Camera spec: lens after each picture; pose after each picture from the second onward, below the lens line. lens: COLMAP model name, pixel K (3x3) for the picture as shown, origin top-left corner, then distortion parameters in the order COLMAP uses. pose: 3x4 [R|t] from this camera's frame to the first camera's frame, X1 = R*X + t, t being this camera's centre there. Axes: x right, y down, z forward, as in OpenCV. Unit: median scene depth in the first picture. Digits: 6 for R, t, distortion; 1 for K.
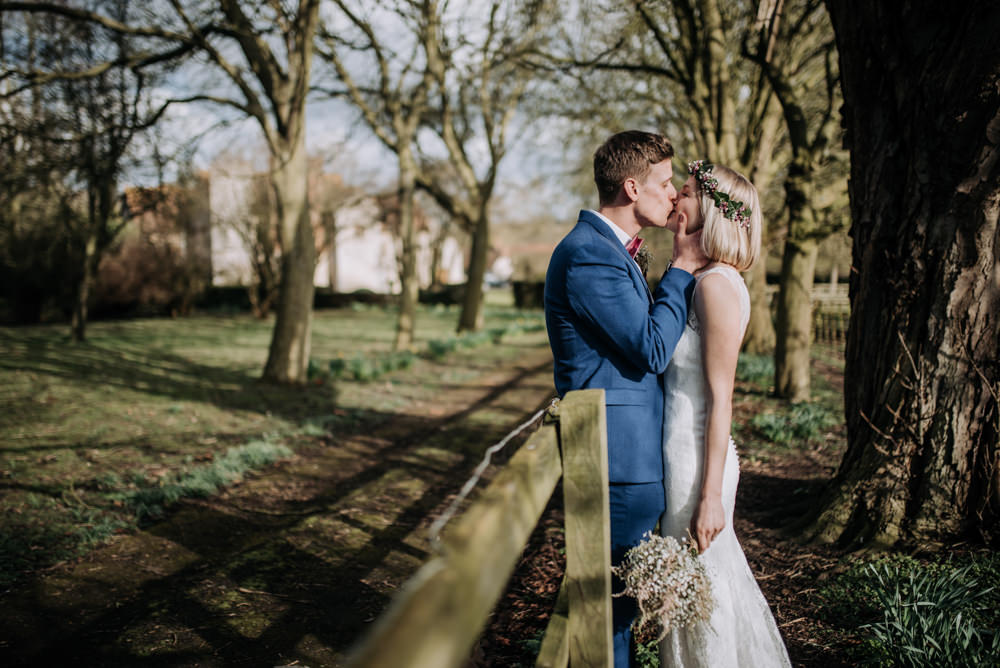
lens RADIAL K [[985.1, 0, 500.0], [0, 985.1, 334.0], [0, 0, 1]] dist [-0.002786, -0.000433]
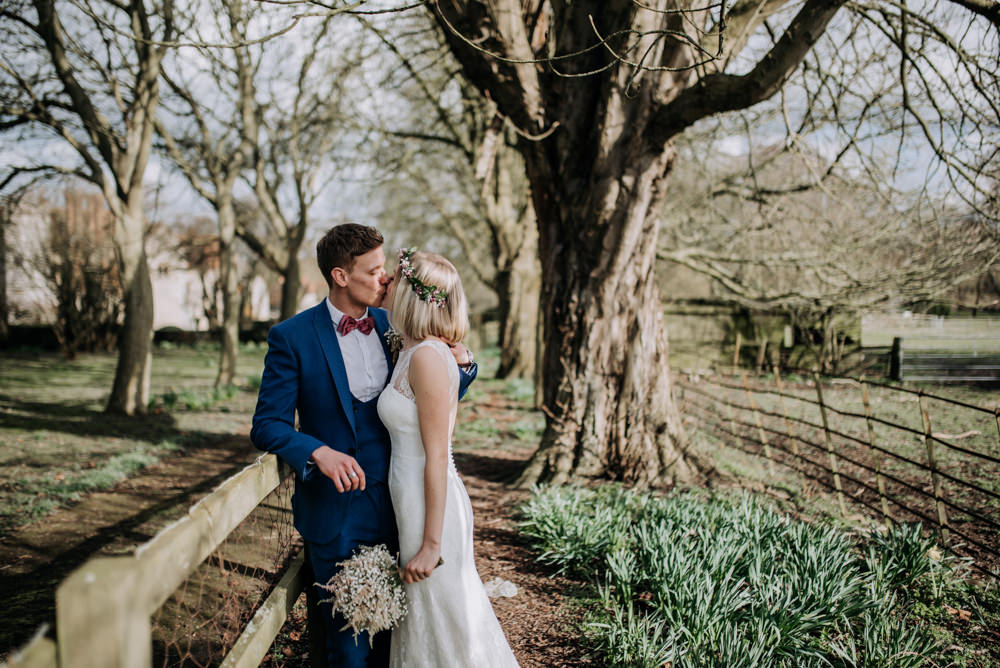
lens RADIAL K [[1078.5, 0, 500.0], [0, 1078.5, 334.0], [0, 0, 1]] dist [-0.043433, -0.005198]
pose [[0.983650, -0.016908, 0.179297, -0.018480], [0.022722, 0.999279, -0.030423, 0.006094], [-0.178653, 0.034000, 0.983325, -0.455772]]
